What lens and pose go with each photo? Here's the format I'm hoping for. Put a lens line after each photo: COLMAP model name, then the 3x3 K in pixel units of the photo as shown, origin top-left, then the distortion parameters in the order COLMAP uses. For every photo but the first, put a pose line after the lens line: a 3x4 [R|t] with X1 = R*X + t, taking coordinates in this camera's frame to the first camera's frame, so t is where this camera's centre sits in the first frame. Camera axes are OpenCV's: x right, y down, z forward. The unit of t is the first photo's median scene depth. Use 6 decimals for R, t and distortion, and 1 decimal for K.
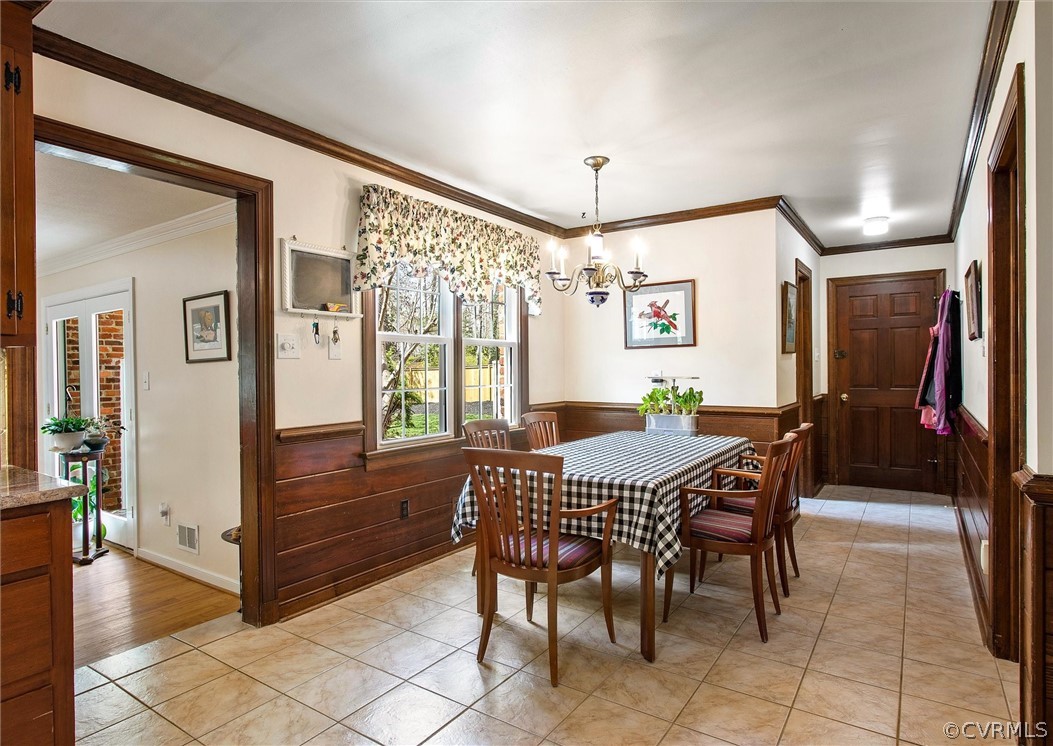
lens RADIAL K [[577.4, 0, 528.1], [0, 577.4, 373.3], [0, 0, 1]] dist [-0.005128, -0.000388]
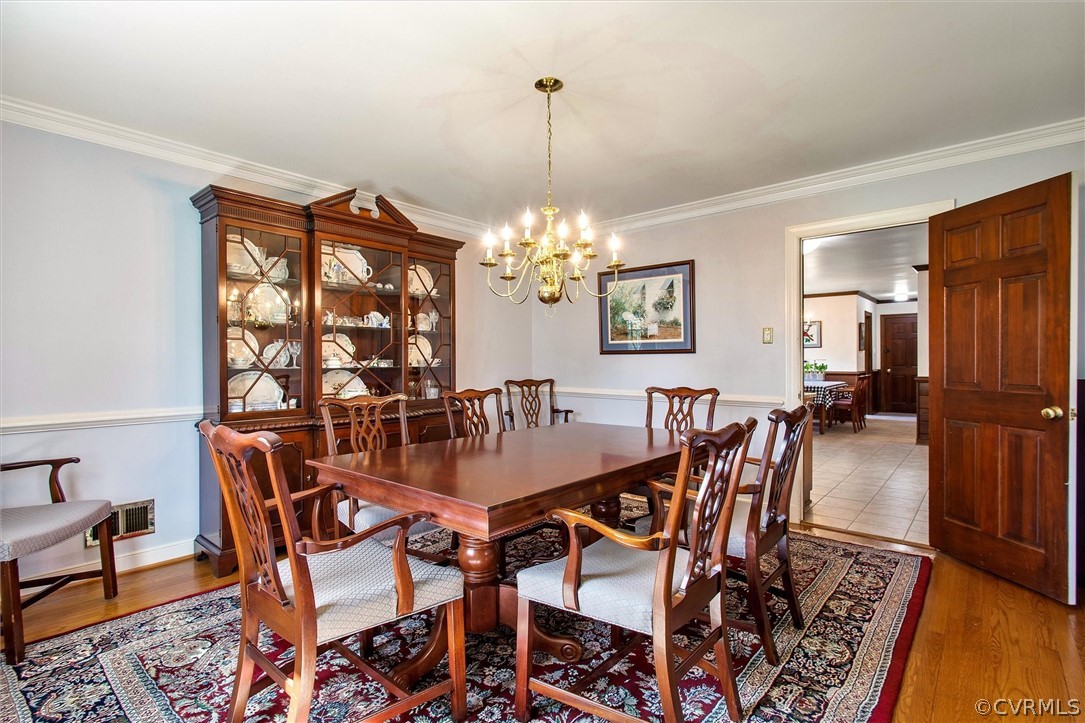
lens RADIAL K [[510.8, 0, 543.3], [0, 510.8, 360.5], [0, 0, 1]] dist [0.005299, -0.001583]
pose [[0.992728, 0.005374, -0.120259, -0.554021], [-0.006000, 0.999970, -0.004843, 0.022738], [0.120229, 0.005529, 0.992731, -1.161613]]
